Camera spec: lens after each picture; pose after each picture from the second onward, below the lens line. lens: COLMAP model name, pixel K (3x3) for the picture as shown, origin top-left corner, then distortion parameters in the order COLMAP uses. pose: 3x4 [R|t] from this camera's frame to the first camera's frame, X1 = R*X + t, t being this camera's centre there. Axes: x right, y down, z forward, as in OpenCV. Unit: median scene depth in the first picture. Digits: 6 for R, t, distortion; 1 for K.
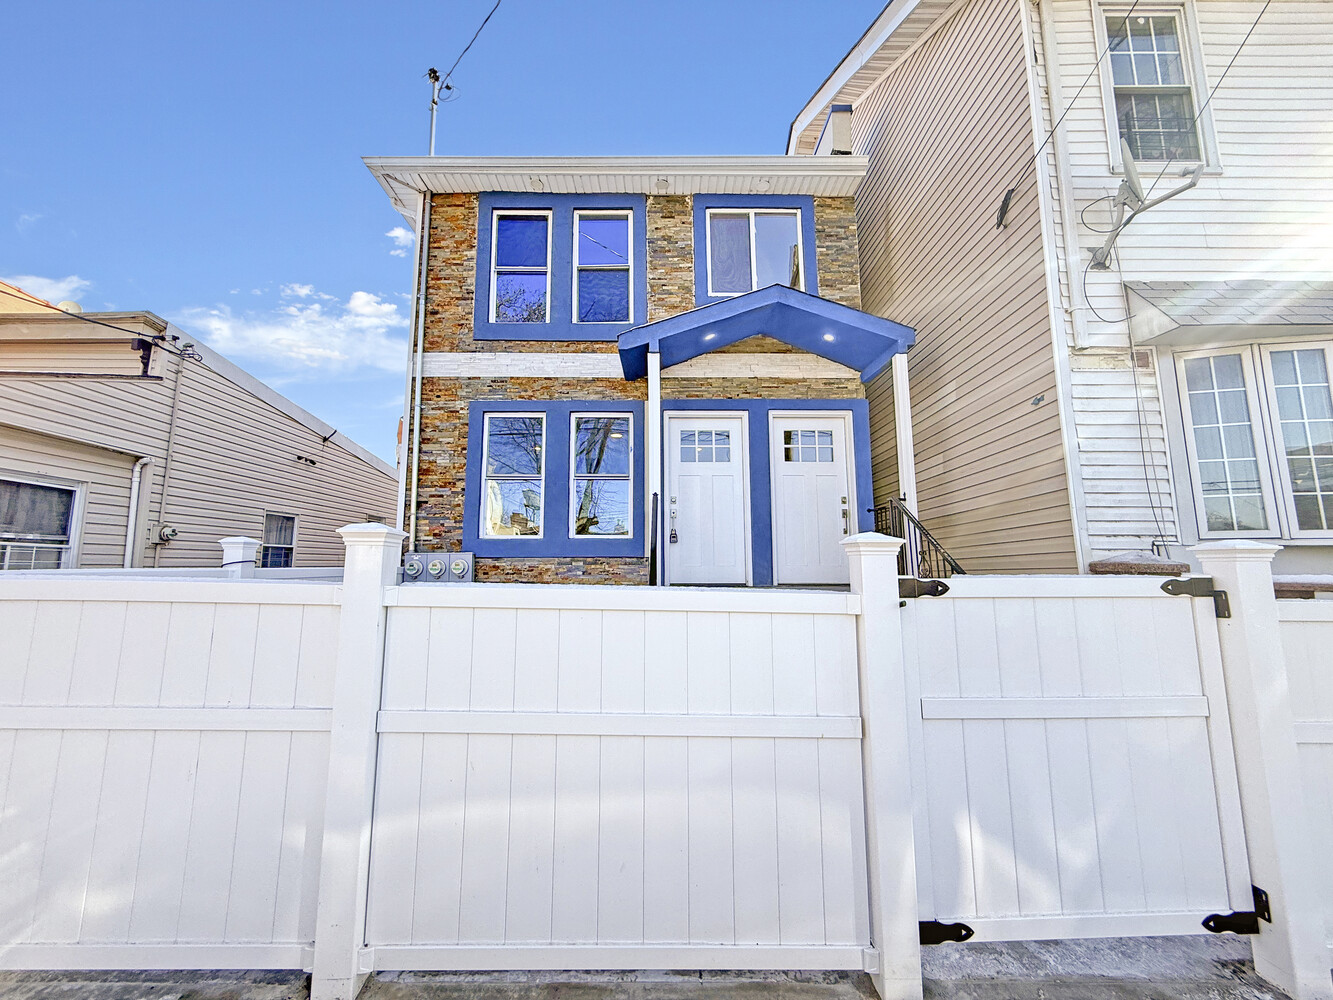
lens RADIAL K [[534.9, 0, 664.4], [0, 534.9, 502.7], [0, 0, 1]] dist [0.002211, -0.000028]
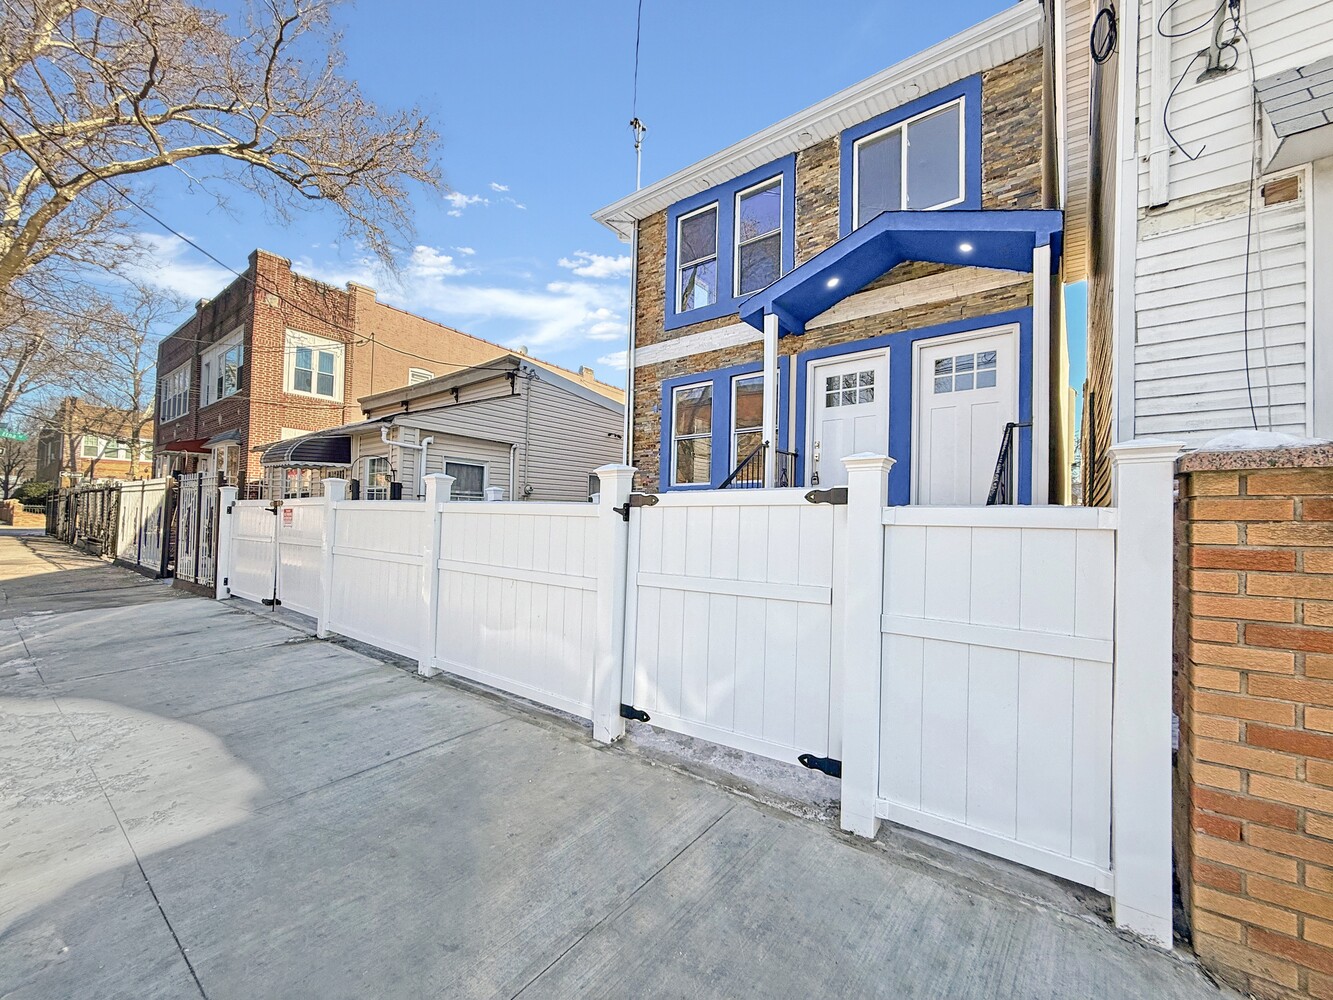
lens RADIAL K [[534.9, 0, 669.2], [0, 534.9, 502.9], [0, 0, 1]] dist [0.002211, -0.000028]
pose [[0.791848, -0.013339, -0.610573, 0.422560], [0.065638, 0.995829, 0.063369, 0.022647], [0.607181, -0.090256, 0.789421, -0.035875]]
